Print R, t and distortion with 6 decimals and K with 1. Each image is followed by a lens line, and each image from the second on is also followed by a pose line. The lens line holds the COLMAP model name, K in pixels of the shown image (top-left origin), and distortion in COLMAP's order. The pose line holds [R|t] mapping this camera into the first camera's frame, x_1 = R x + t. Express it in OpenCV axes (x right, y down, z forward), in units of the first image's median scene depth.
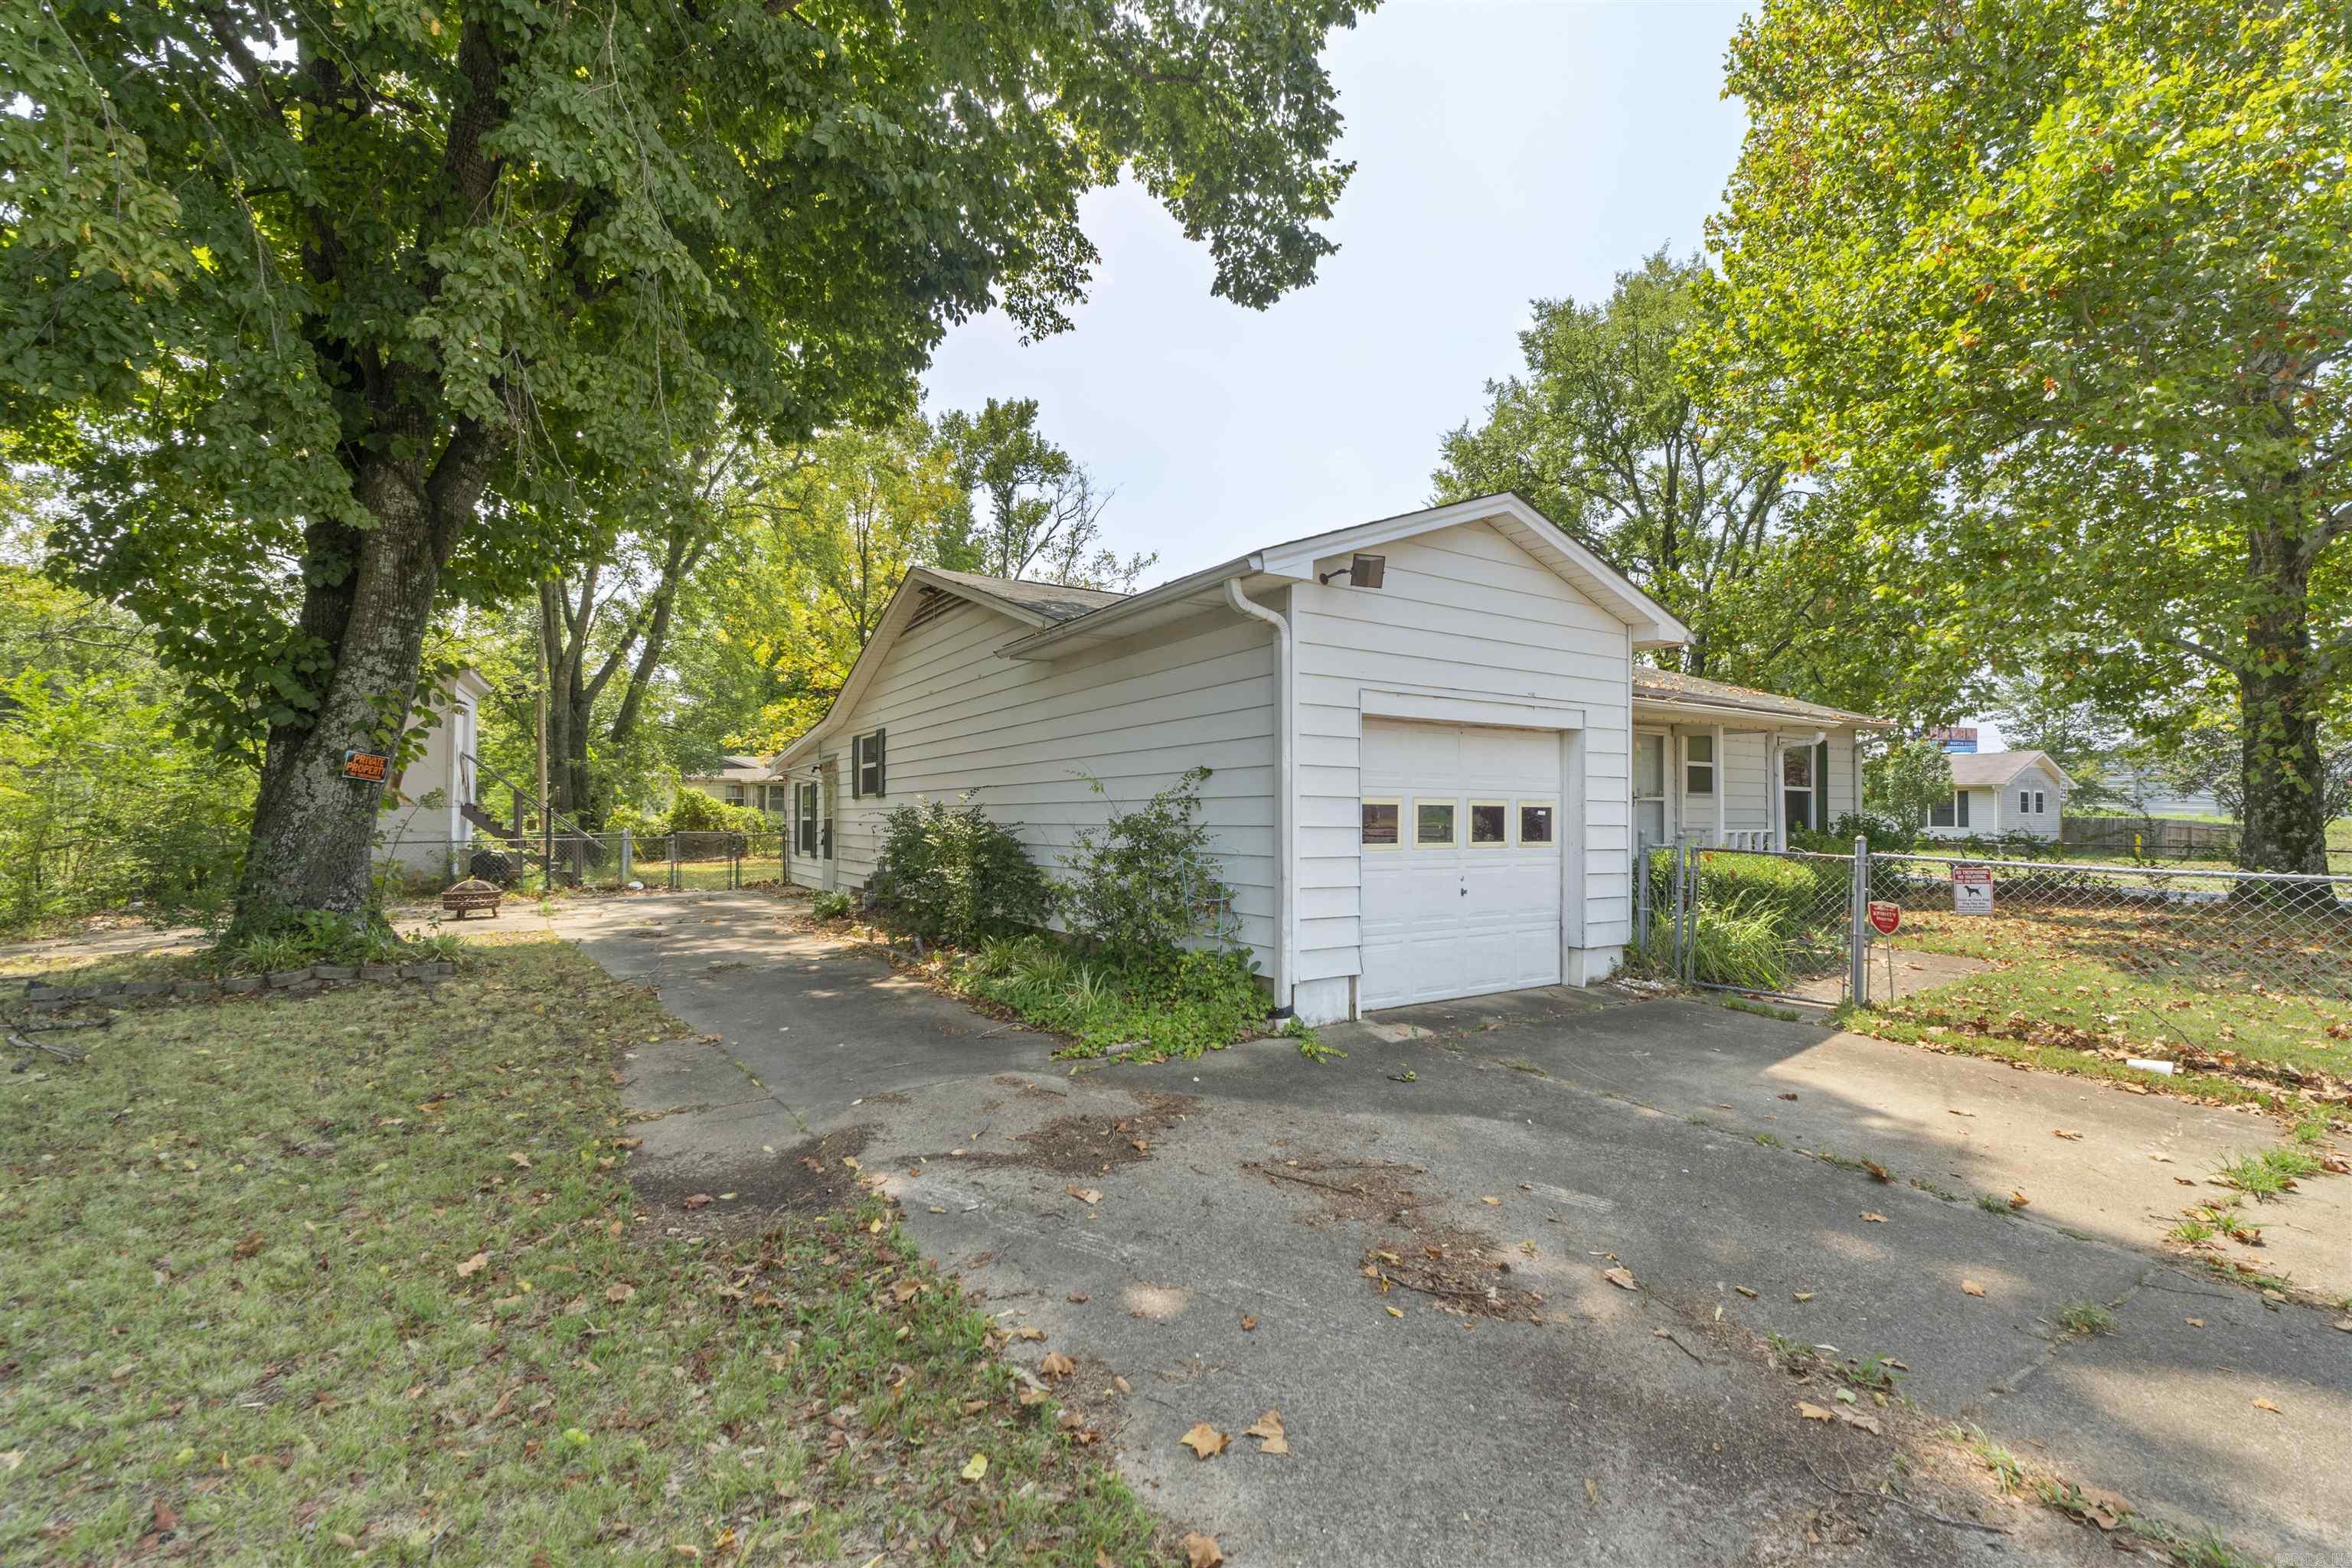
lens RADIAL K [[994.1, 0, 1165.2], [0, 994.1, 786.5], [0, 0, 1]] dist [0.005358, -0.000265]
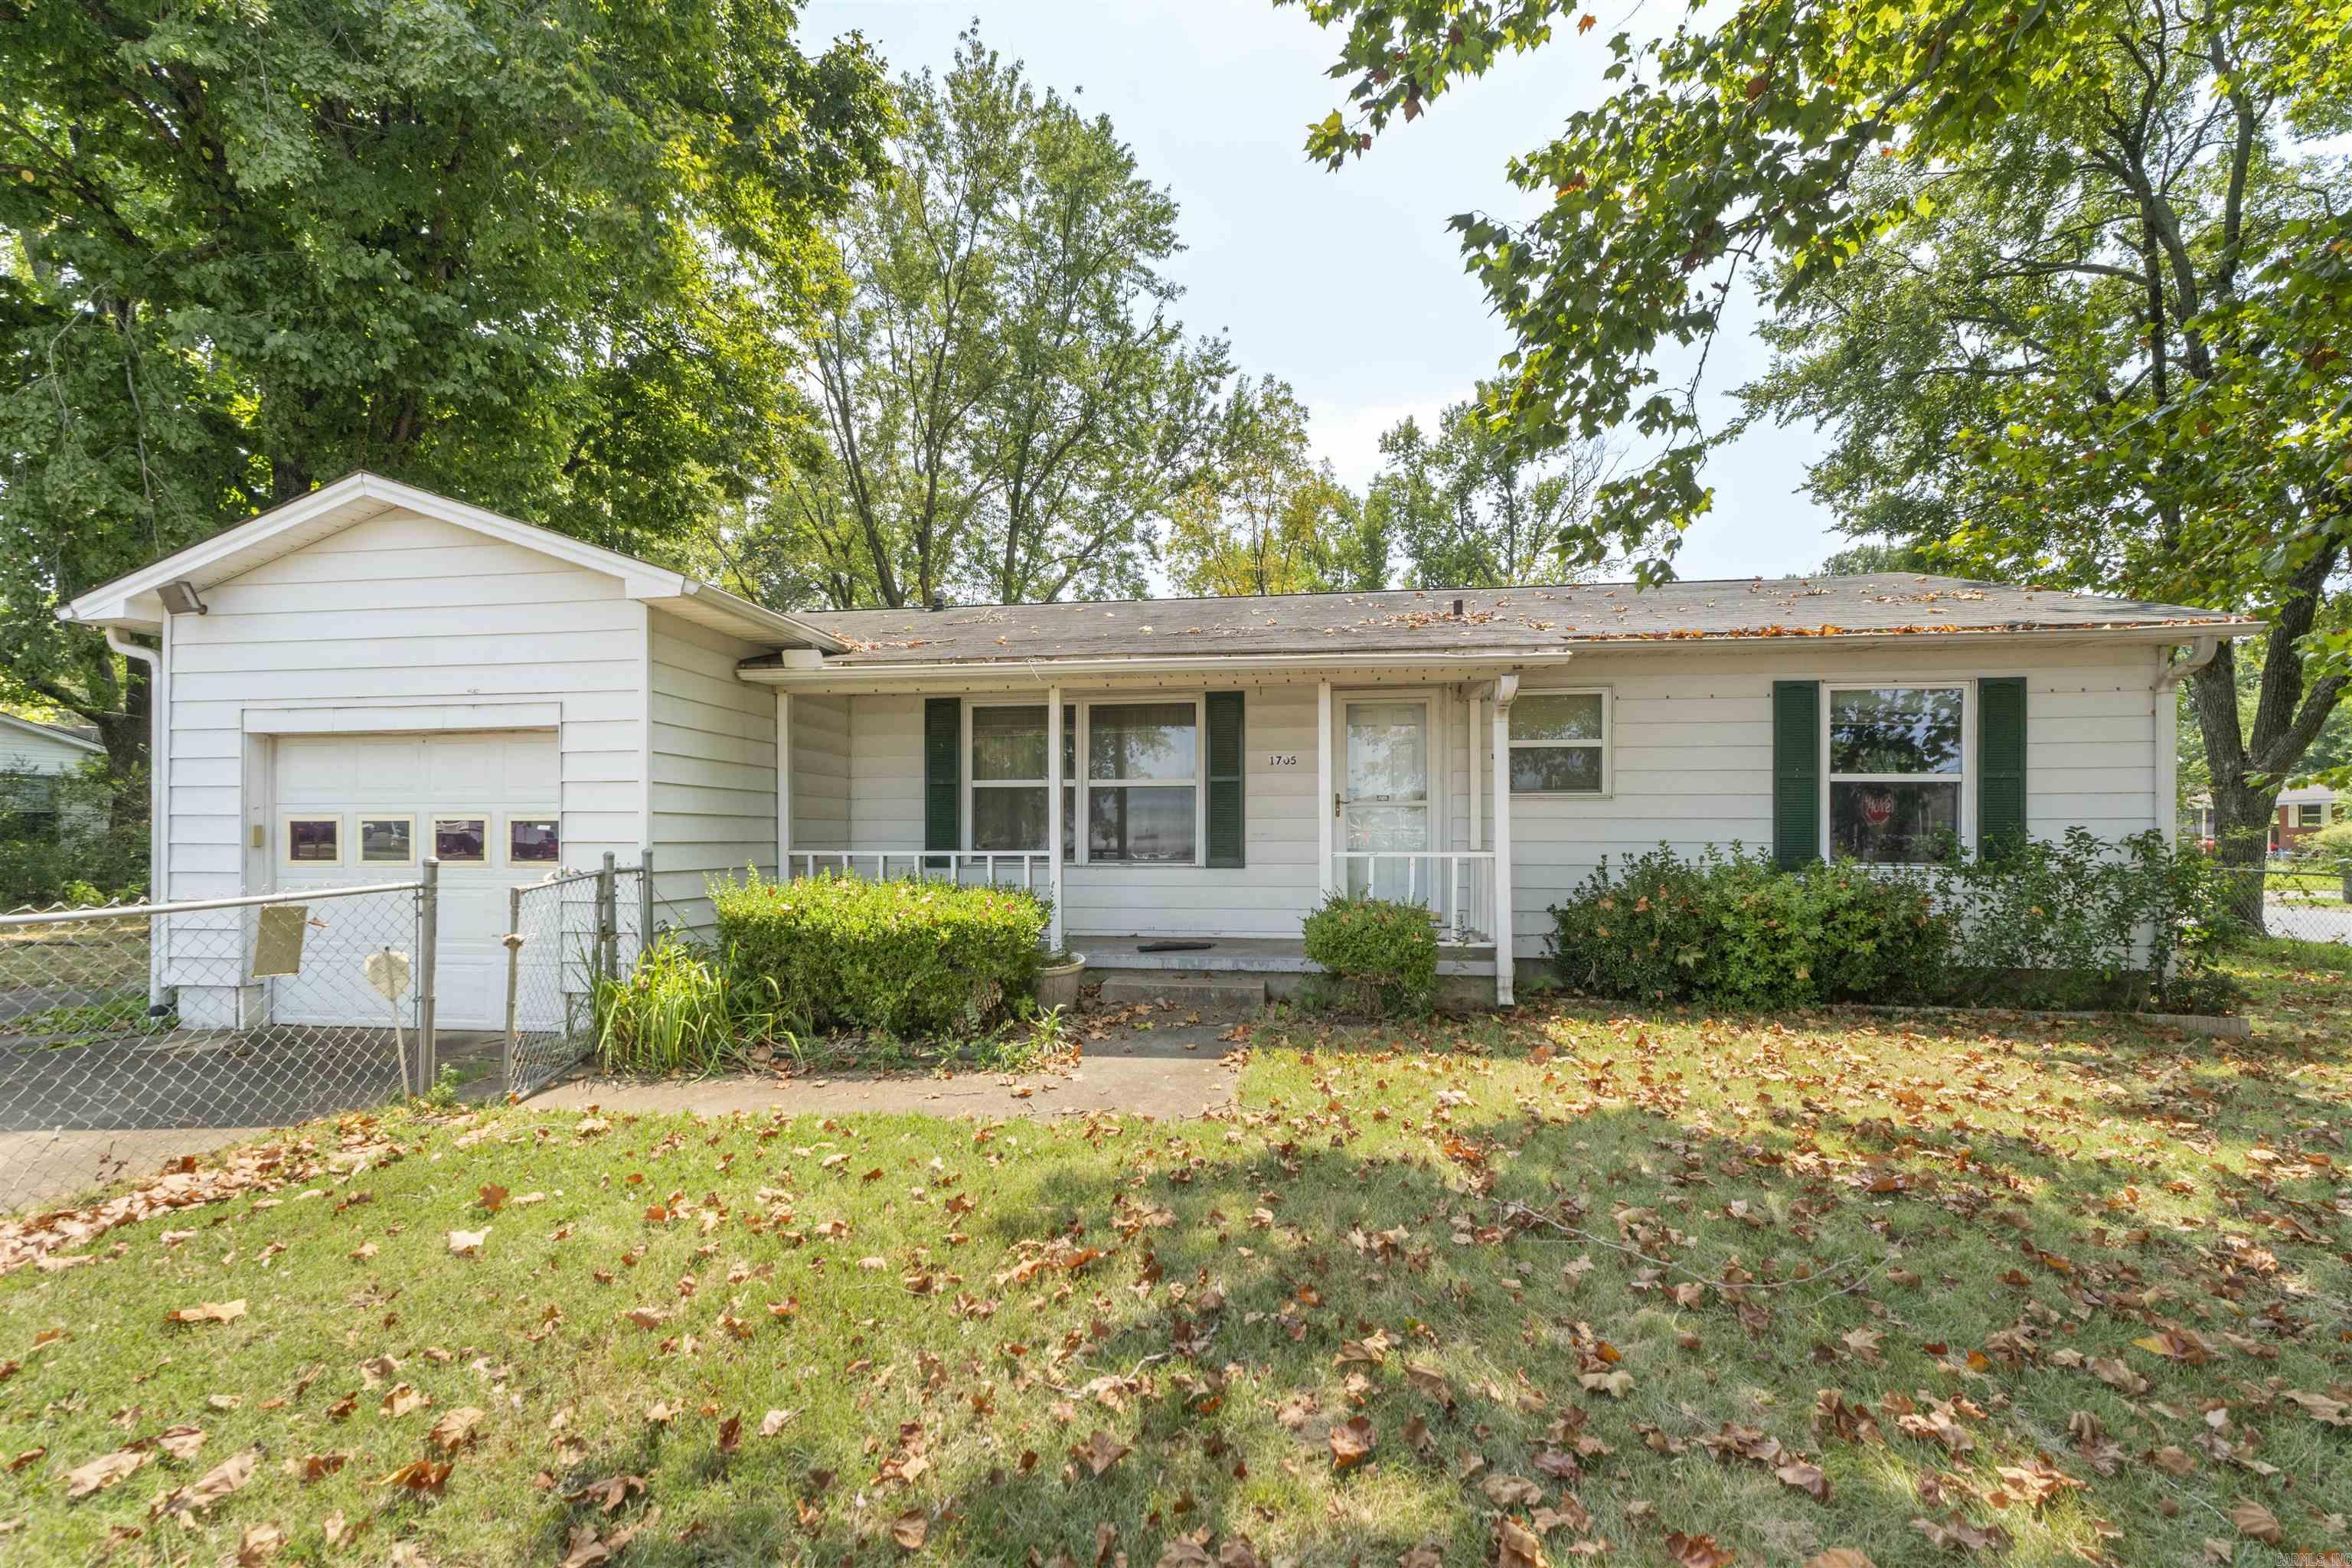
lens RADIAL K [[973.7, 0, 1183.0], [0, 973.7, 828.4], [0, 0, 1]] dist [0.001052, 0.000008]
pose [[0.751140, -0.004563, -0.660128, 1.473783], [0.021996, 0.999594, 0.018119, 0.025945], [0.659777, -0.028130, 0.750935, 0.818278]]
